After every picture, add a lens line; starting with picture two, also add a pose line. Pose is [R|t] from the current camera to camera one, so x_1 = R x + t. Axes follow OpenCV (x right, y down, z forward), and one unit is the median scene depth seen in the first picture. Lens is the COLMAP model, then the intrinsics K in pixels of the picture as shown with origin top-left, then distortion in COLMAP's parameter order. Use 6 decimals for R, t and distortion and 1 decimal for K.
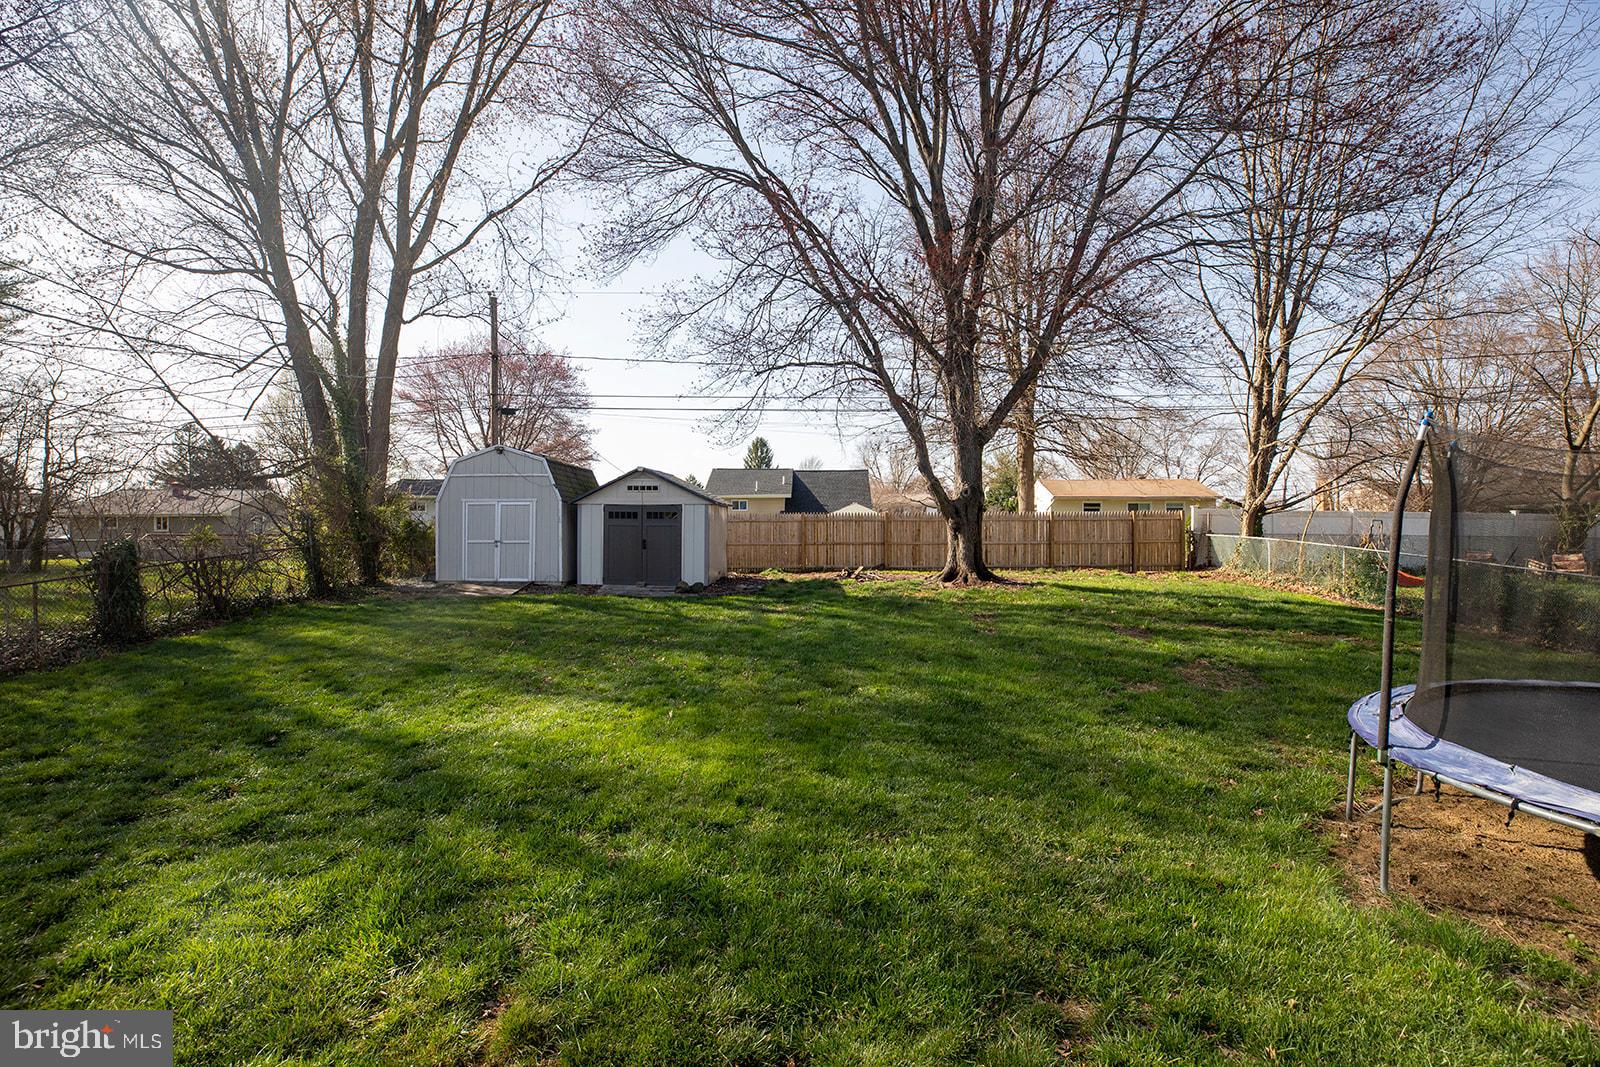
lens RADIAL K [[744.0, 0, 800.0], [0, 744.0, 533.5], [0, 0, 1]] dist [-0.001077, 0.000106]
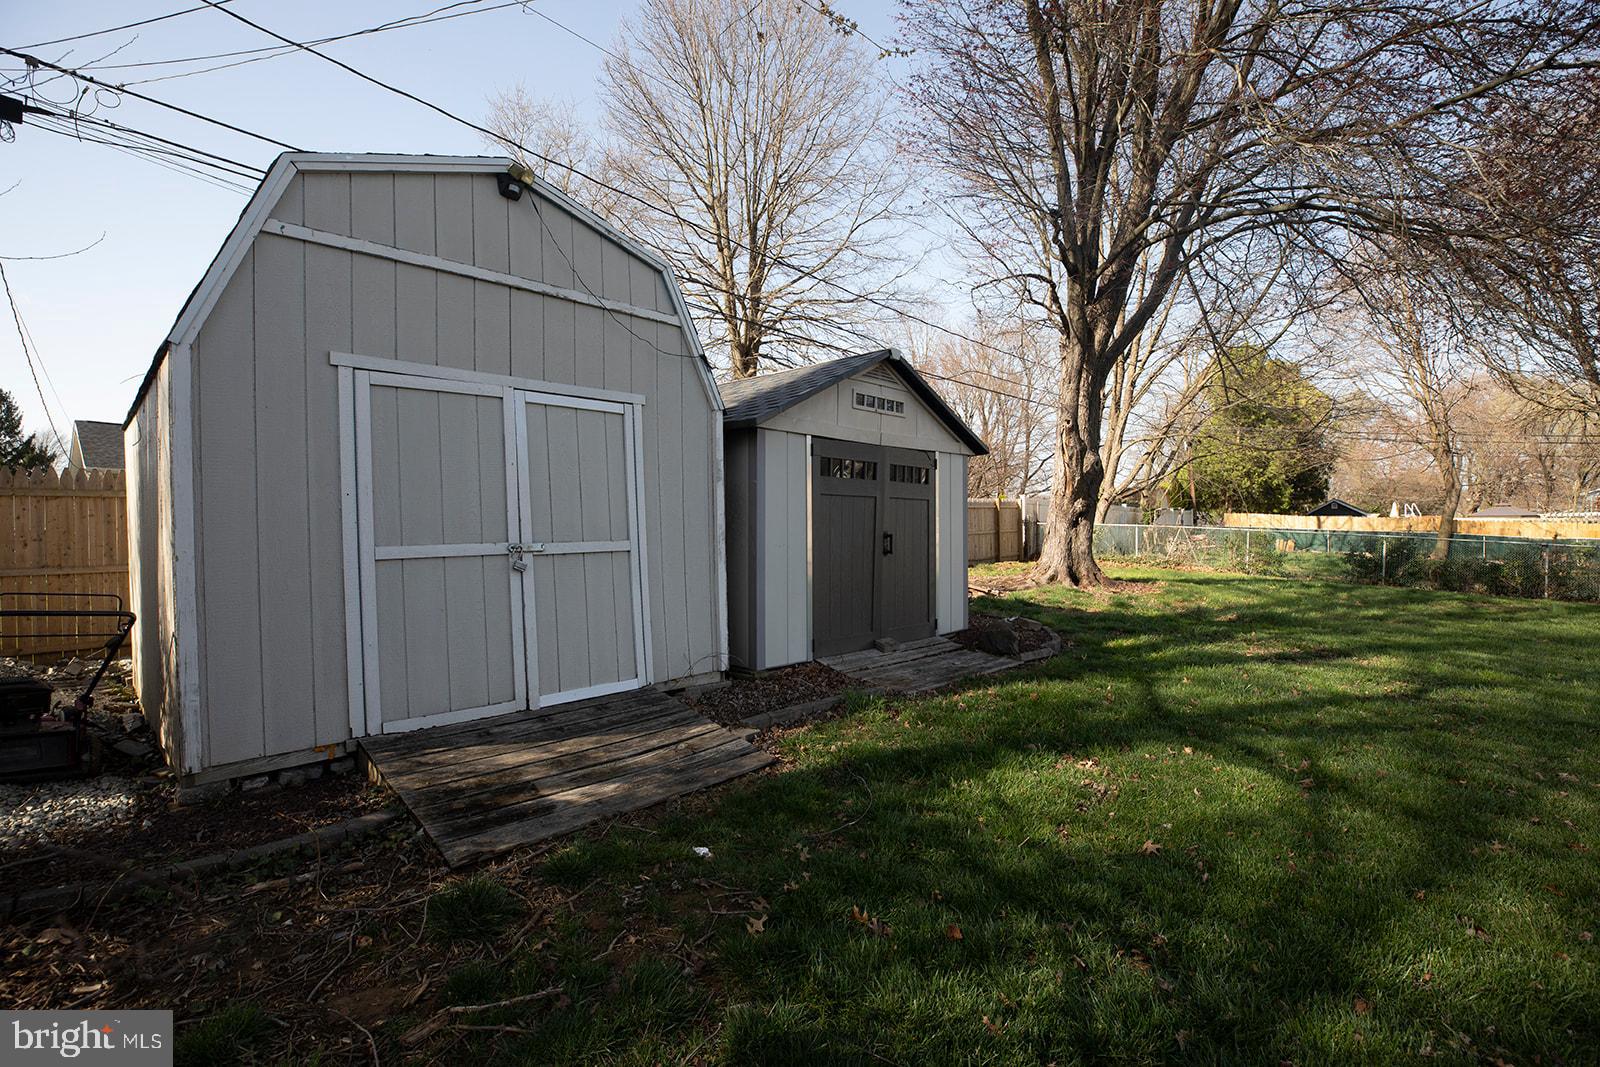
lens RADIAL K [[744.0, 0, 800.0], [0, 744.0, 533.5], [0, 0, 1]] dist [-0.001077, 0.000106]
pose [[0.682653, -0.014339, 0.730602, -0.527359], [0.013055, 0.999887, 0.007425, 0.004210], [-0.730626, 0.004469, 0.682763, 0.761088]]
